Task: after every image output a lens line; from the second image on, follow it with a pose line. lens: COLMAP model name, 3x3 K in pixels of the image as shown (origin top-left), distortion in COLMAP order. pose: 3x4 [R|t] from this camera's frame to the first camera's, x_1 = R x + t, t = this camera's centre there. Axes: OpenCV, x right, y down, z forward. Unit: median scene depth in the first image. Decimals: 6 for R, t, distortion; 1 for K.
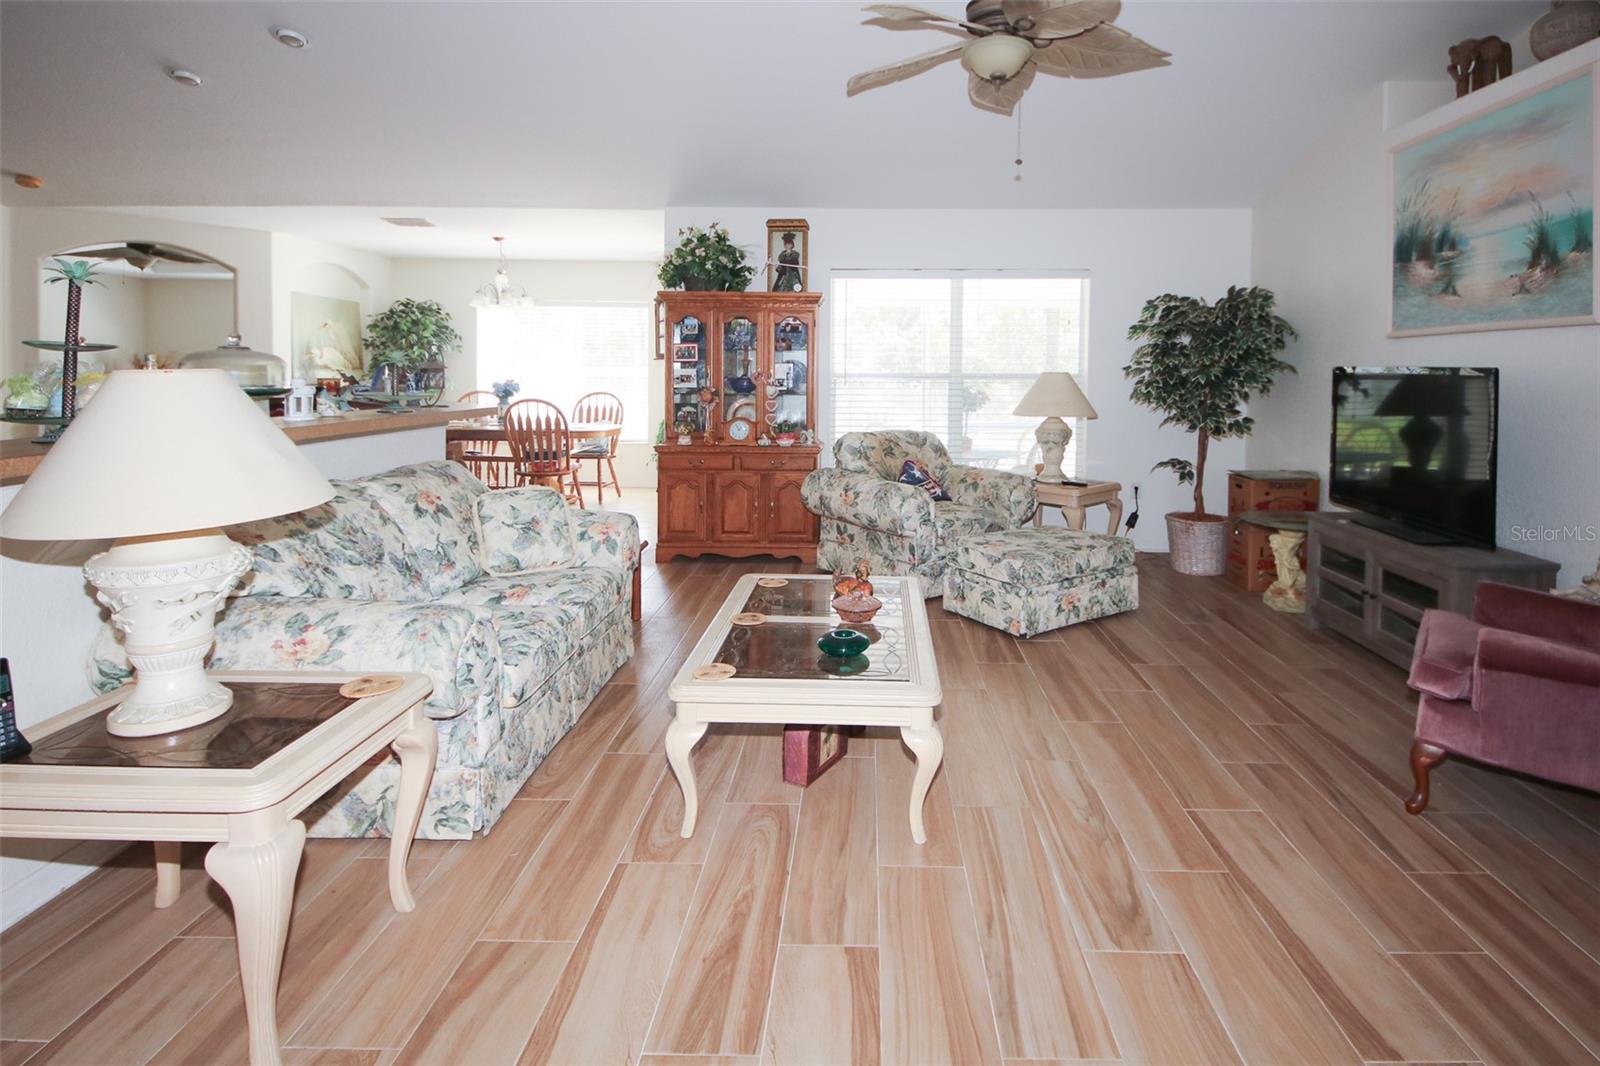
lens RADIAL K [[836.7, 0, 838.3], [0, 836.7, 401.4], [0, 0, 1]] dist [0.031102, -0.018026]
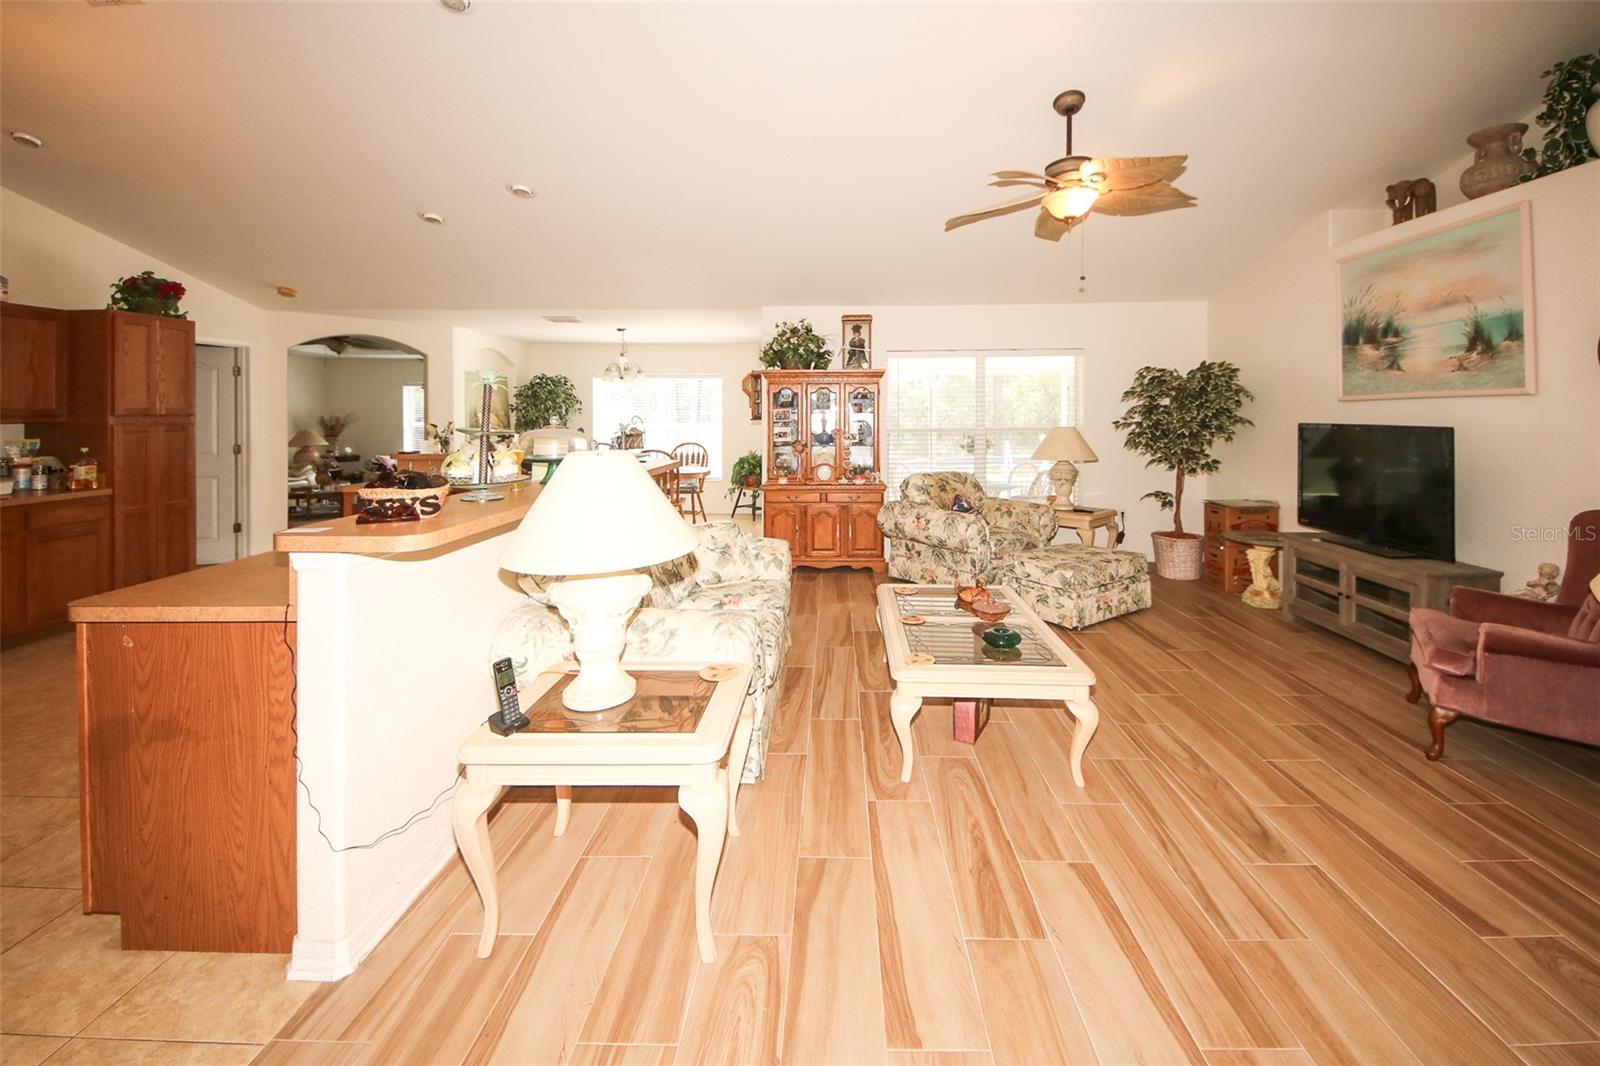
lens RADIAL K [[643.7, 0, 803.5], [0, 643.7, 426.2], [0, 0, 1]] dist [0.032941, -0.019443]
pose [[0.999842, -0.012426, -0.012742, -0.190836], [0.012130, 0.999661, -0.023047, -0.022874], [0.013024, 0.022889, 0.999653, -0.041678]]
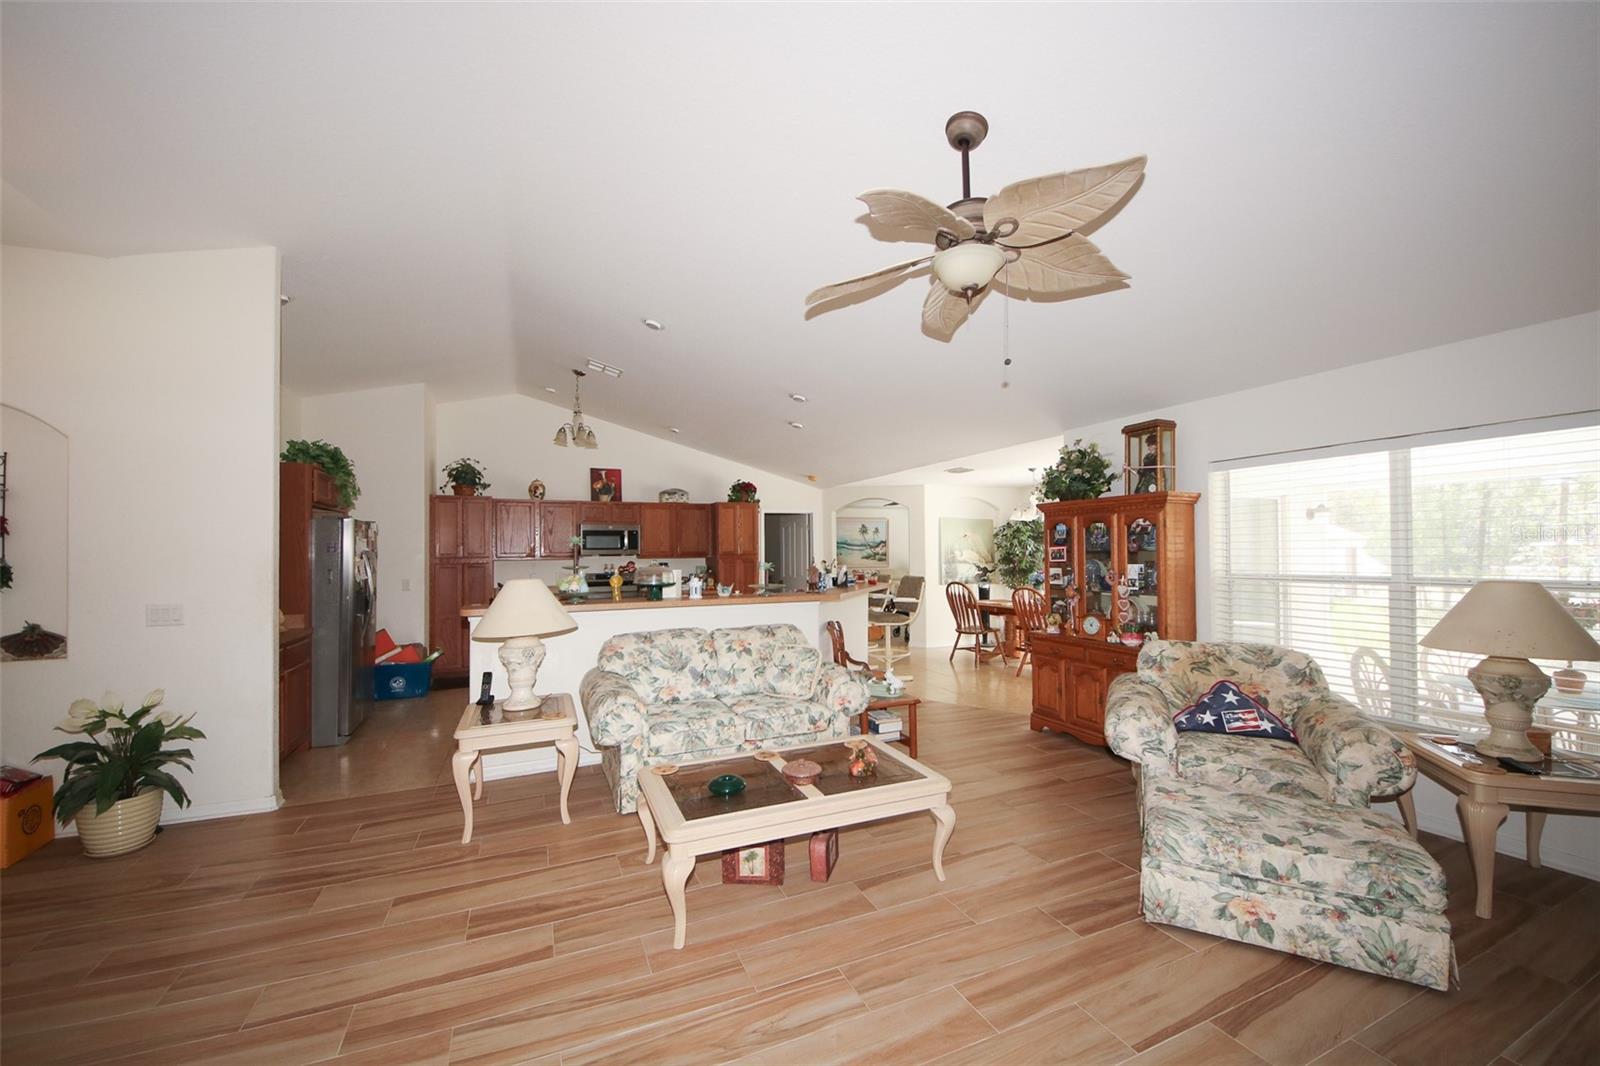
lens RADIAL K [[599.7, 0, 778.6], [0, 599.7, 540.3], [0, 0, 1]] dist [0.020432, -0.018631]
pose [[0.402256, -0.031166, -0.914997, 0.603940], [-0.025206, 0.998665, -0.045097, -0.042055], [0.915180, 0.041204, 0.400933, 0.429748]]
